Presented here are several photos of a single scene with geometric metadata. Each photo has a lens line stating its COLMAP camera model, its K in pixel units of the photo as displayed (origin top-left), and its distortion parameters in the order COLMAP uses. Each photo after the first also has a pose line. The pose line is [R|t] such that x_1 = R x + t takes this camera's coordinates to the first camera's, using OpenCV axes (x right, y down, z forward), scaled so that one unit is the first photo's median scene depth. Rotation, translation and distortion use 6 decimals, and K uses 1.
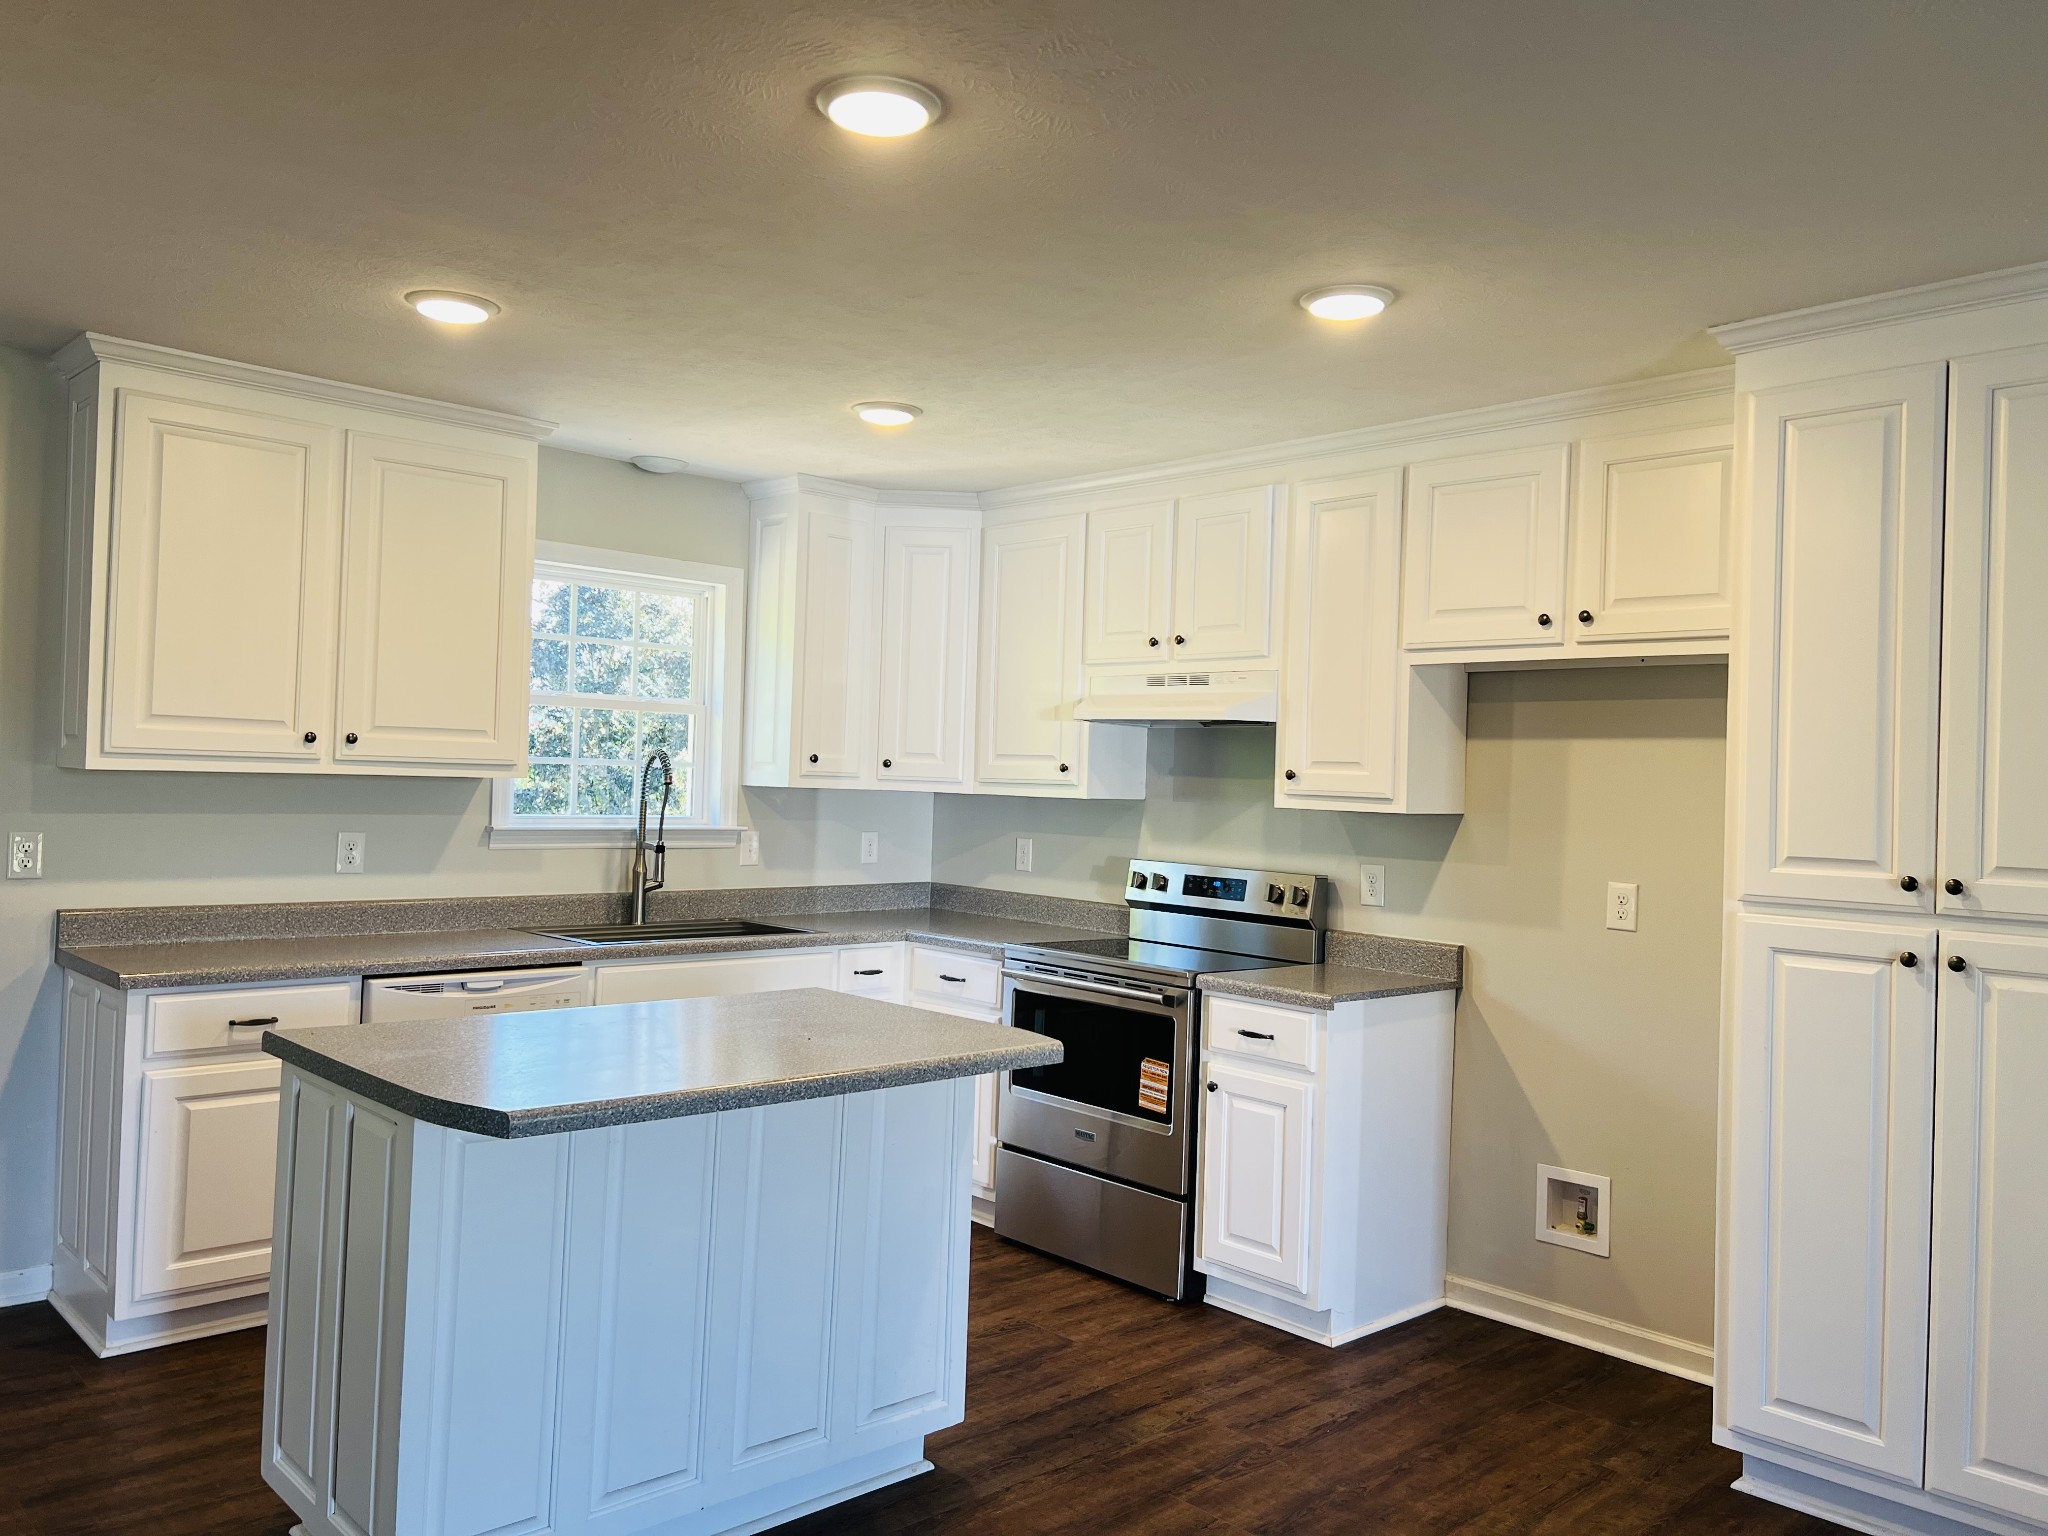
lens RADIAL K [[1529.2, 0, 1017.9], [0, 1529.2, 756.7], [0, 0, 1]] dist [0.067613, -0.080030]
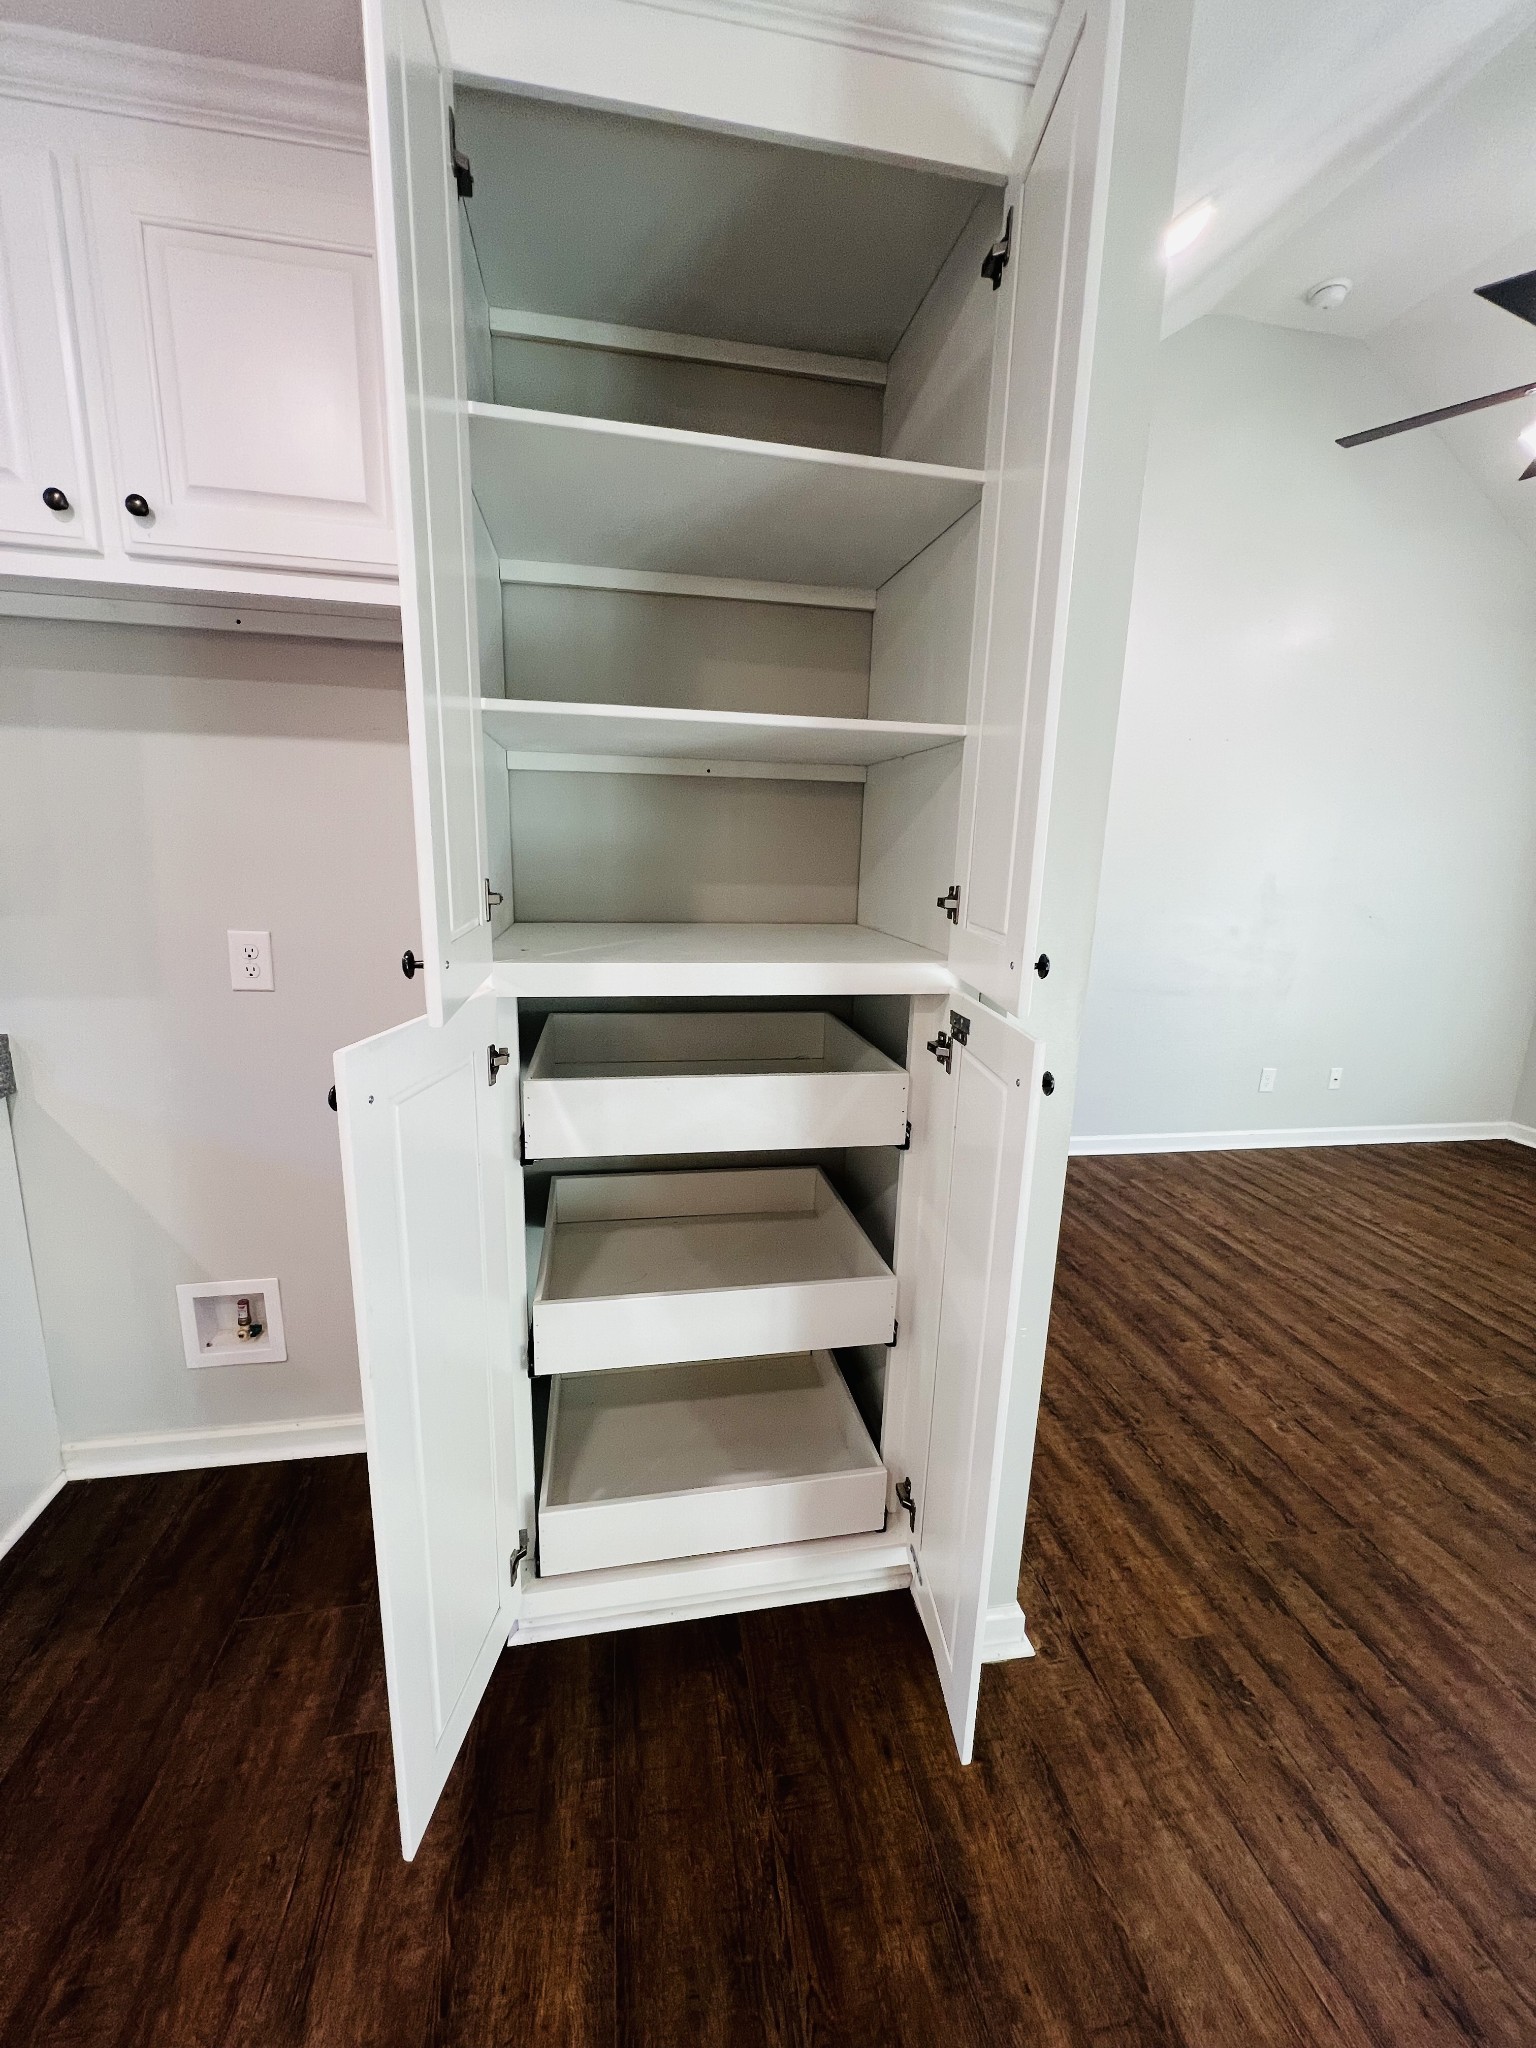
lens RADIAL K [[819.1, 0, 768.0], [0, 819.1, 1024.0], [0, 0, 1]] dist [0.000811, 0.000113]
pose [[0.544449, -0.196389, 0.815479, 0.180253], [-0.024894, 0.967993, 0.249738, 0.016890], [-0.838424, -0.156270, 0.522134, 0.531966]]
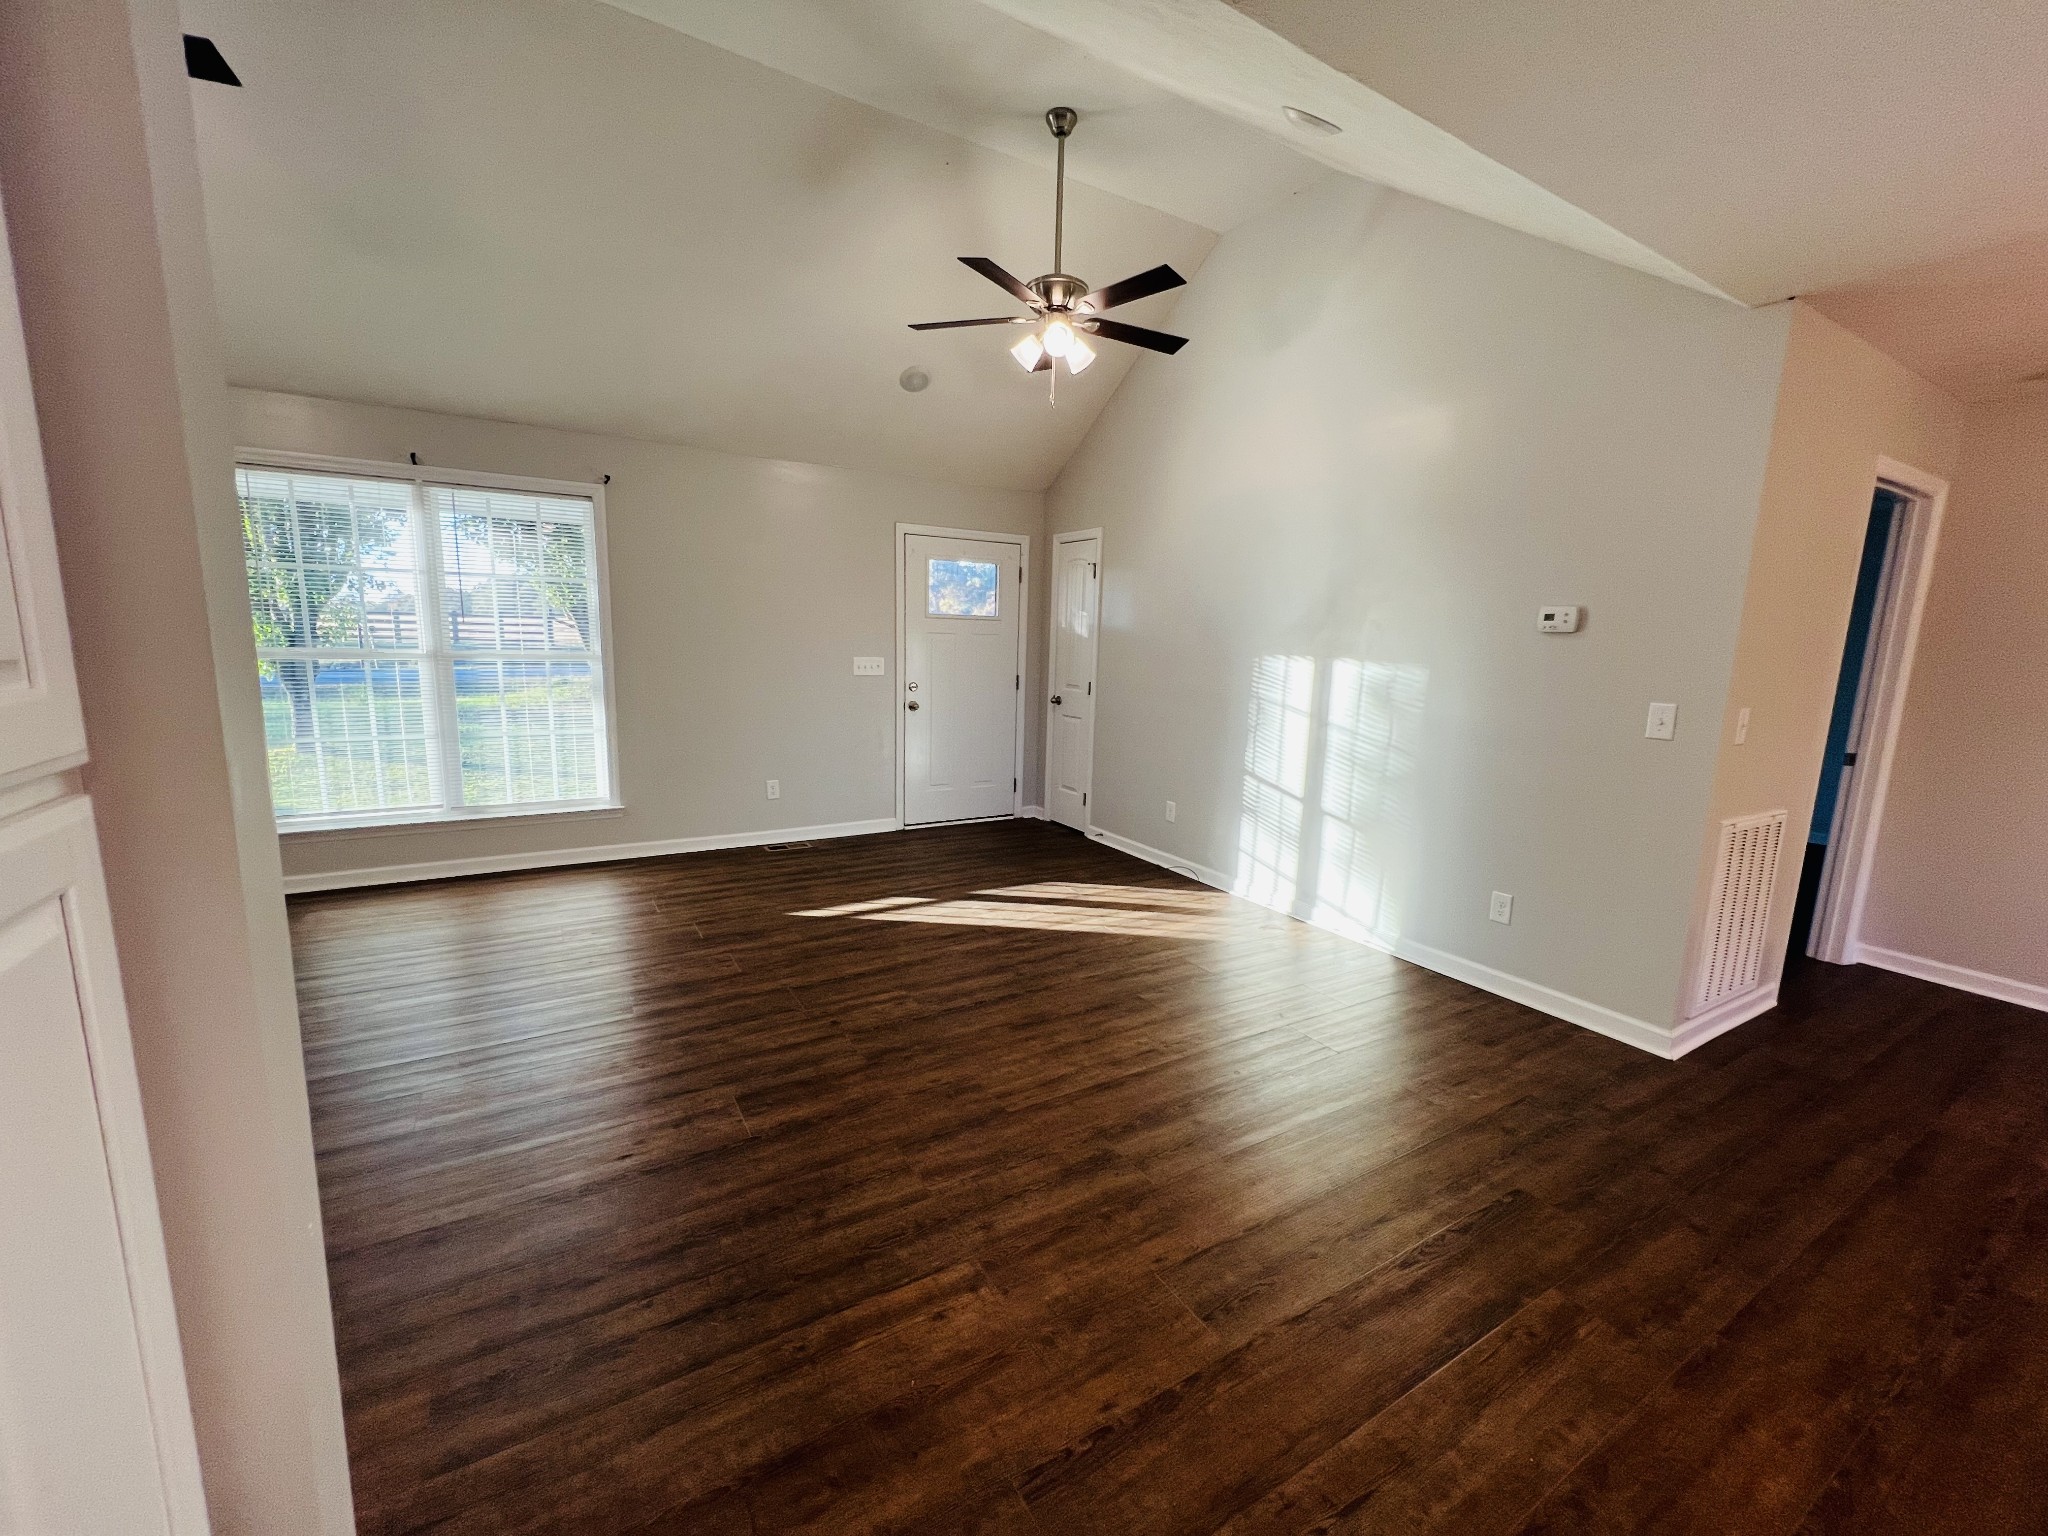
lens RADIAL K [[819.1, 0, 1020.8], [0, 819.1, 770.9], [0, 0, 1]] dist [0.000811, 0.000113]
pose [[-0.973130, -0.096728, 0.208952, 0.238914], [-0.064615, 0.985737, 0.155391, 0.033260], [-0.221002, 0.137715, -0.965501, 0.757563]]
